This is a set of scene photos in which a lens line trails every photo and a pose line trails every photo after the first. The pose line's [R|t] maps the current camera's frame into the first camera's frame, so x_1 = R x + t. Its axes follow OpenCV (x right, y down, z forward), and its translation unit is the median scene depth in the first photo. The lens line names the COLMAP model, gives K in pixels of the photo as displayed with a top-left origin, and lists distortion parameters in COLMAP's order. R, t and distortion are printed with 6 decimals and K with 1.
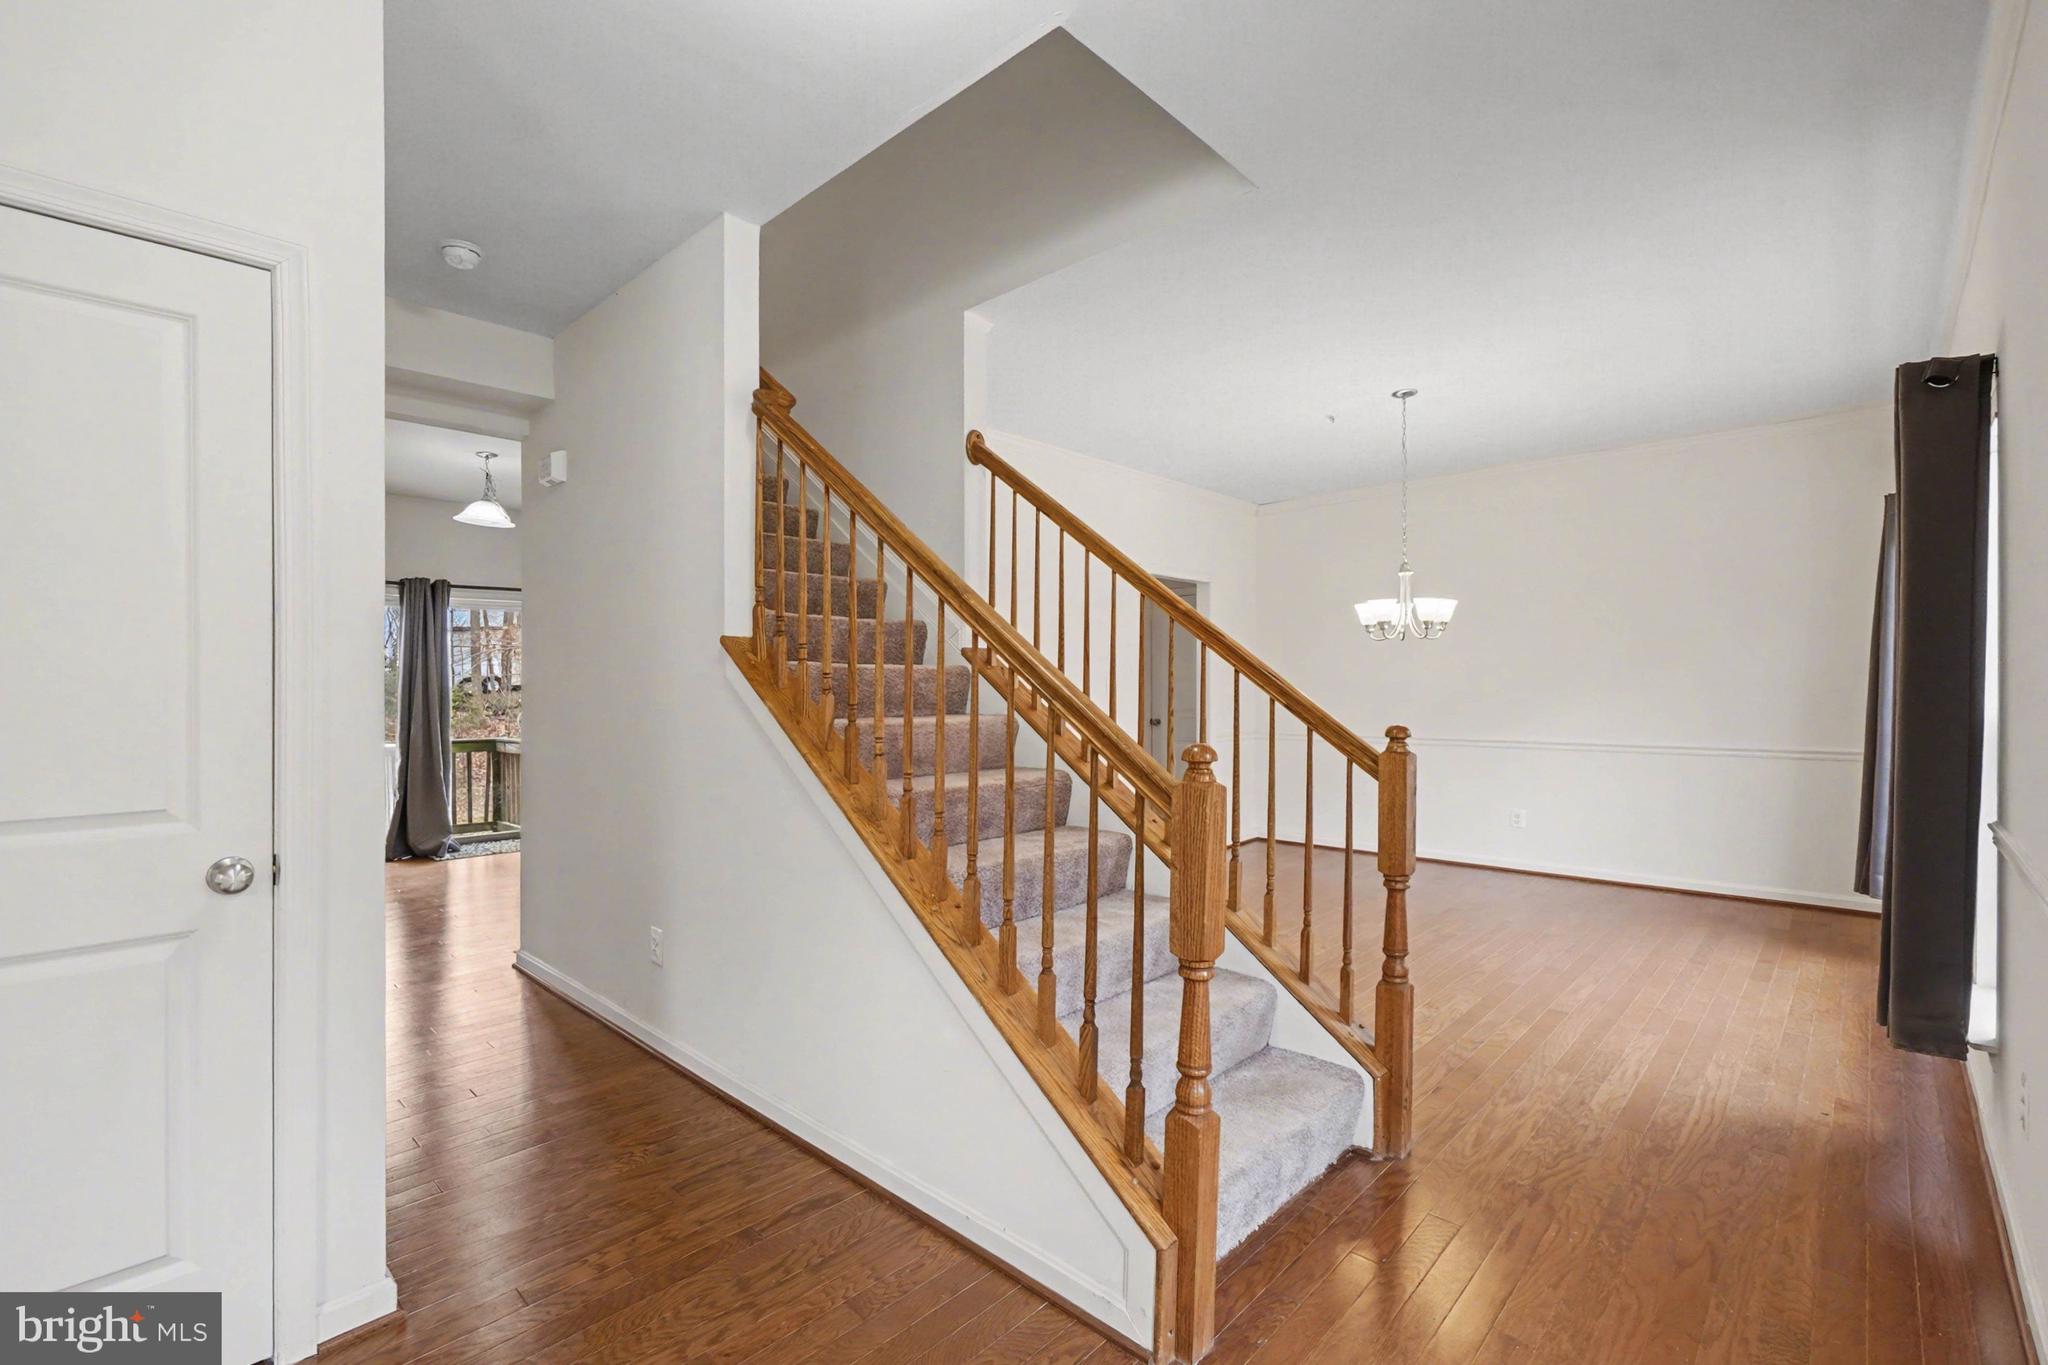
lens RADIAL K [[900.9, 0, 1012.3], [0, 900.9, 673.2], [0, 0, 1]] dist [0.000510, -0.000046]
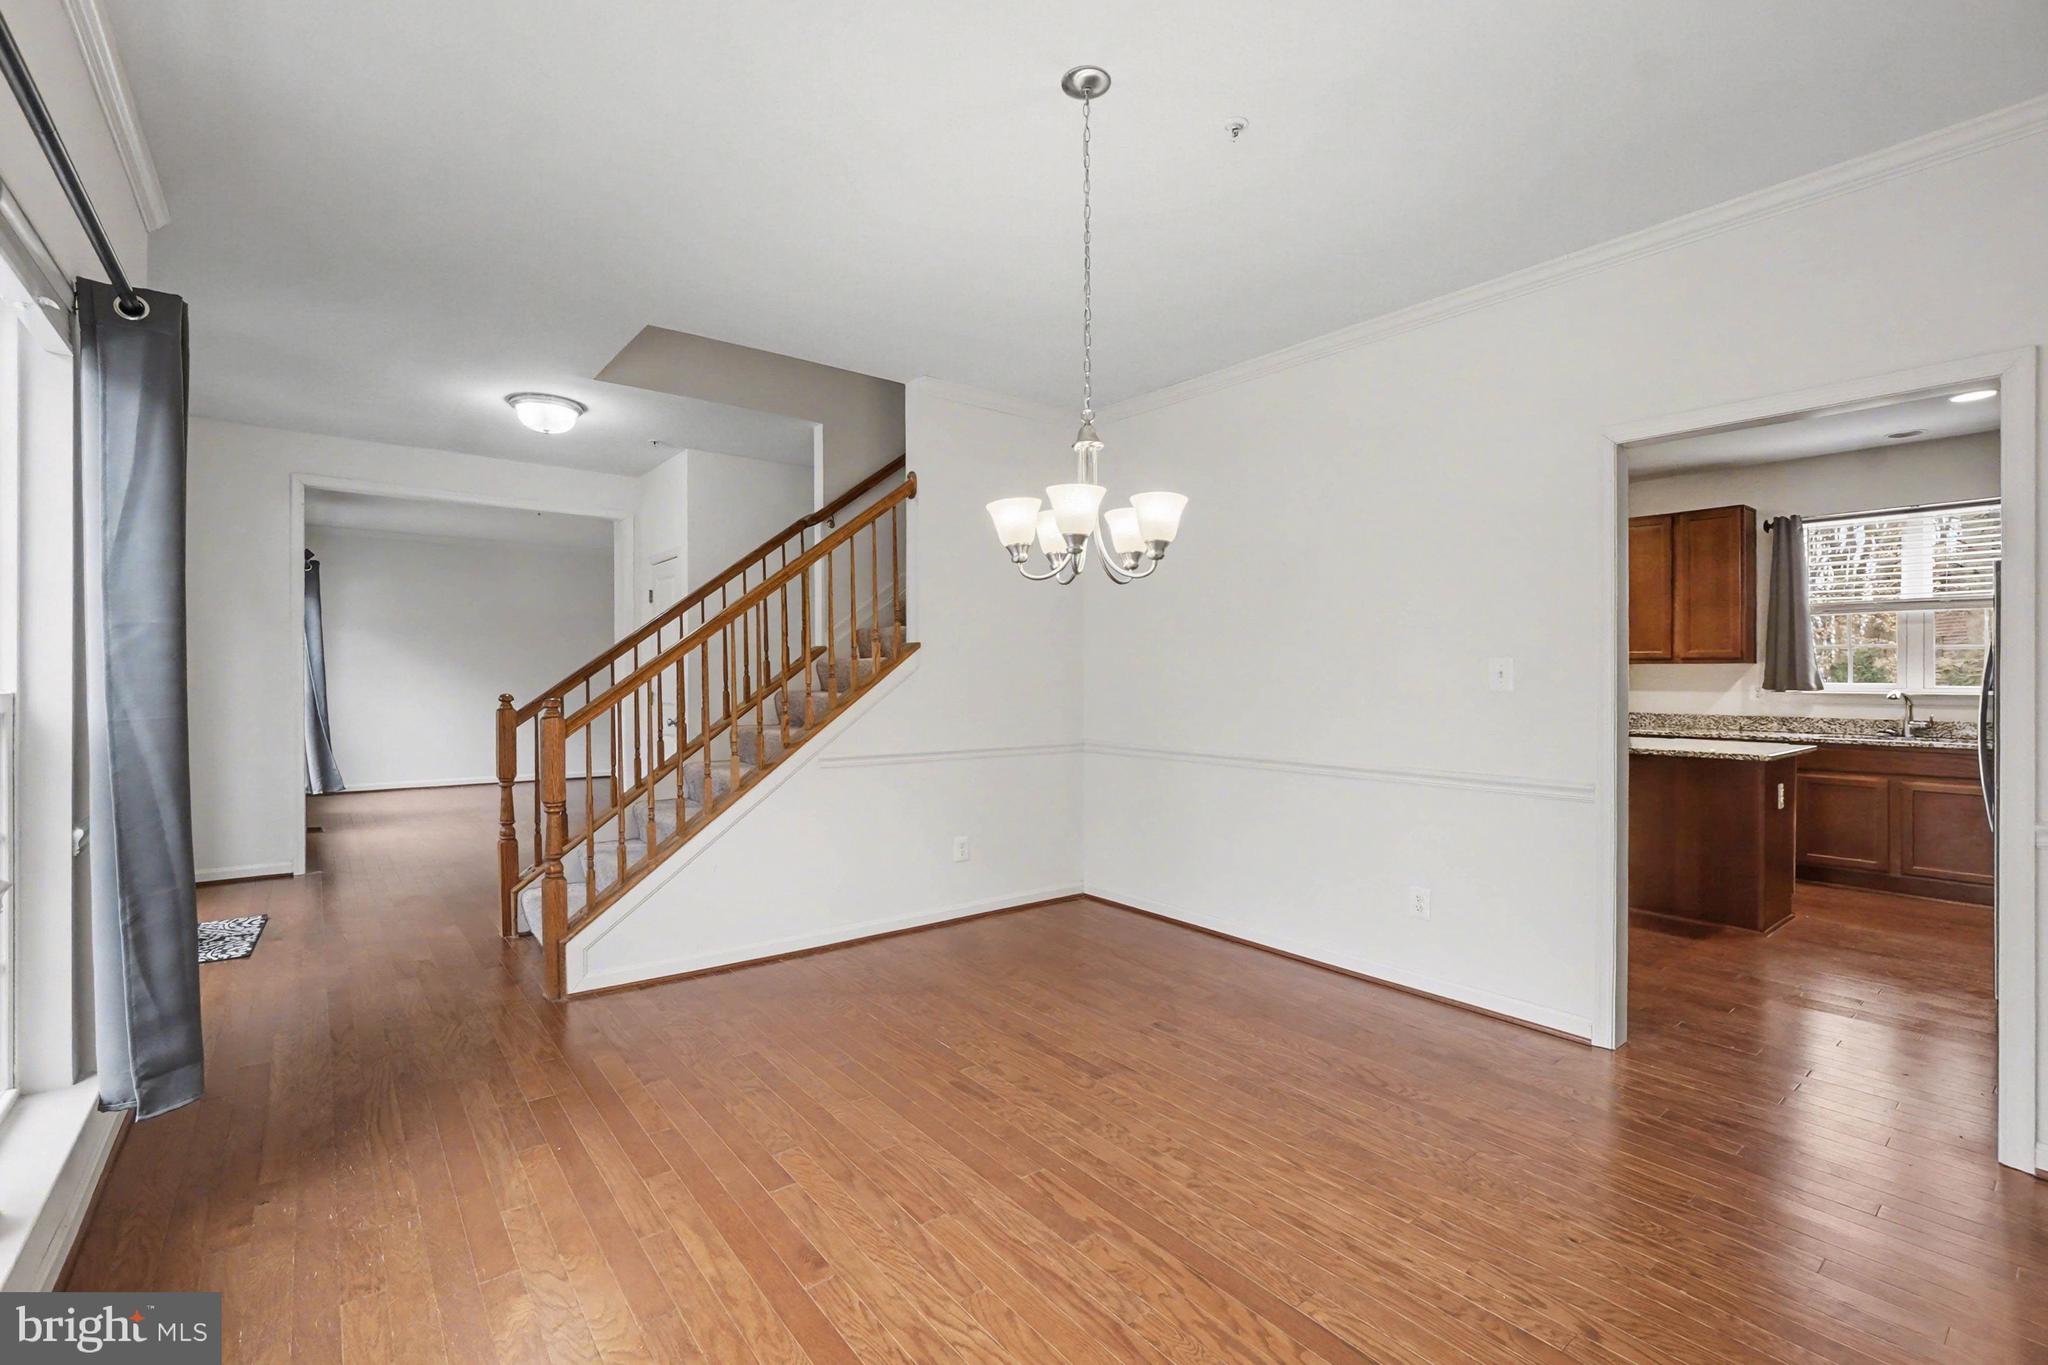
lens RADIAL K [[900.9, 0, 1012.3], [0, 900.9, 673.2], [0, 0, 1]] dist [0.000510, -0.000046]
pose [[-0.150993, -0.005088, -0.988522, 1.263458], [0.002834, 0.999980, -0.005579, 0.022030], [0.988531, -0.003644, -0.150975, 1.413364]]
